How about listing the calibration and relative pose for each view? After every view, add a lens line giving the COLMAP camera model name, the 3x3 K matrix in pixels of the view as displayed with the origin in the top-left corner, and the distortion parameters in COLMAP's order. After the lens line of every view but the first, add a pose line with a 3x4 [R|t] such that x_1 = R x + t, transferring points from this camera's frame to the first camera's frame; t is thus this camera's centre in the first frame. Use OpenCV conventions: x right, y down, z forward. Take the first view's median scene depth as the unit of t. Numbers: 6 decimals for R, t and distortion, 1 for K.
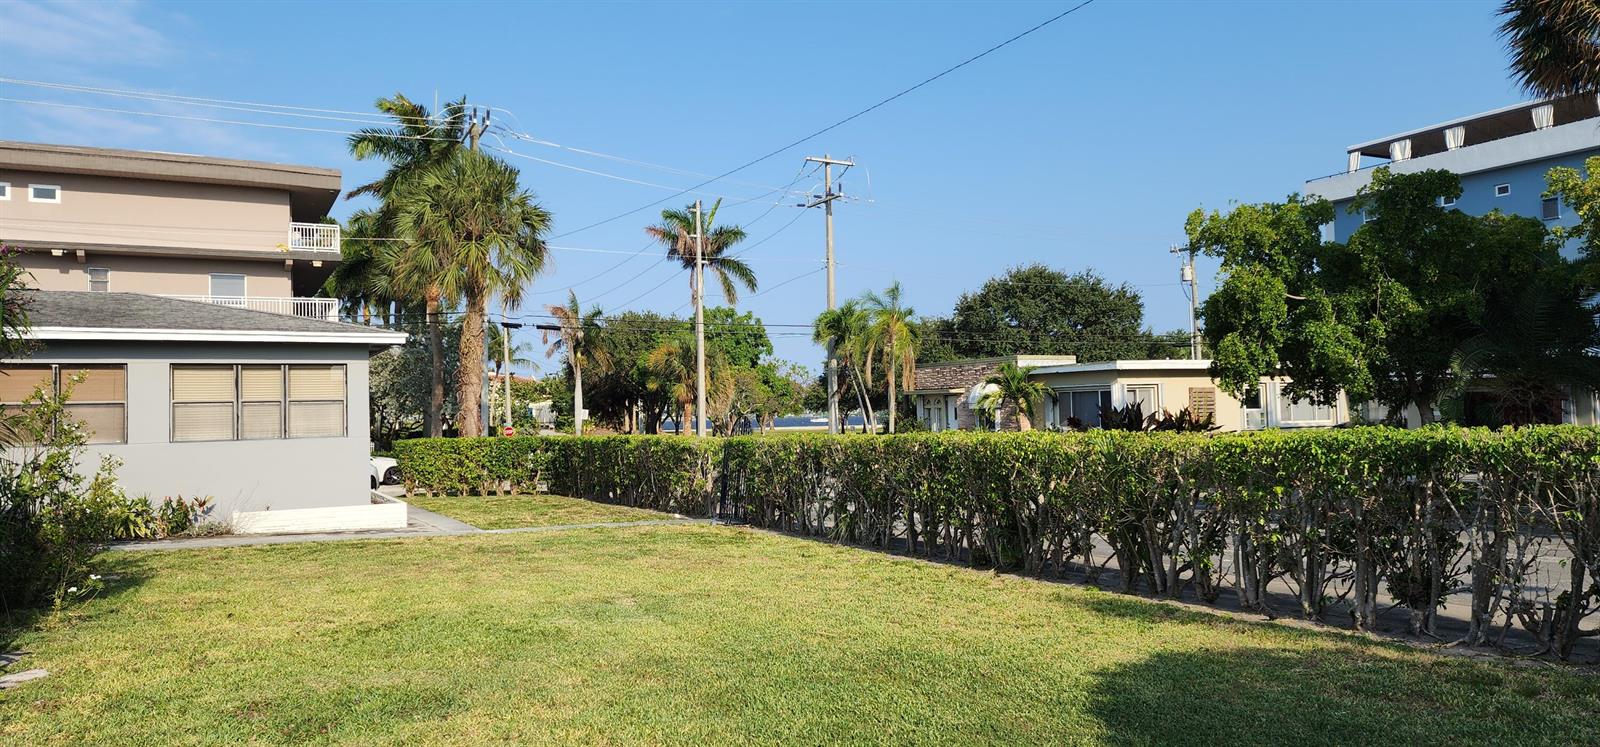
lens RADIAL K [[1066.8, 0, 806.5], [0, 1066.8, 376.3], [0, 0, 1]] dist [0.023029, -0.006999]
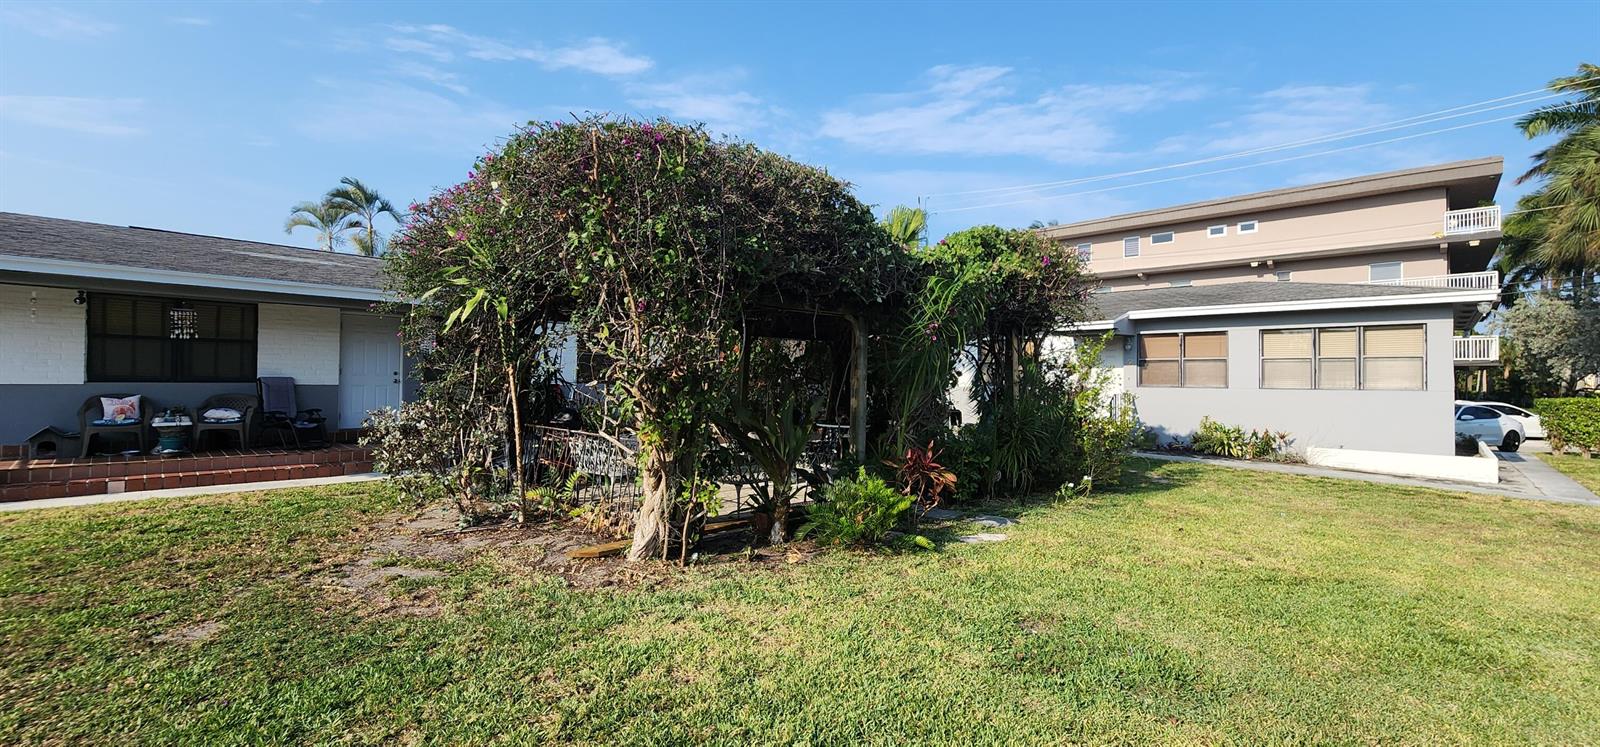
lens RADIAL K [[654.4, 0, 798.9], [0, 654.4, 375.4], [0, 0, 1]] dist [-0.002502, 0.001361]
pose [[0.292093, 0.022095, -0.956135, 0.016885], [0.017150, 0.999451, 0.028335, 0.011399], [0.956236, -0.024674, 0.291554, 0.200581]]
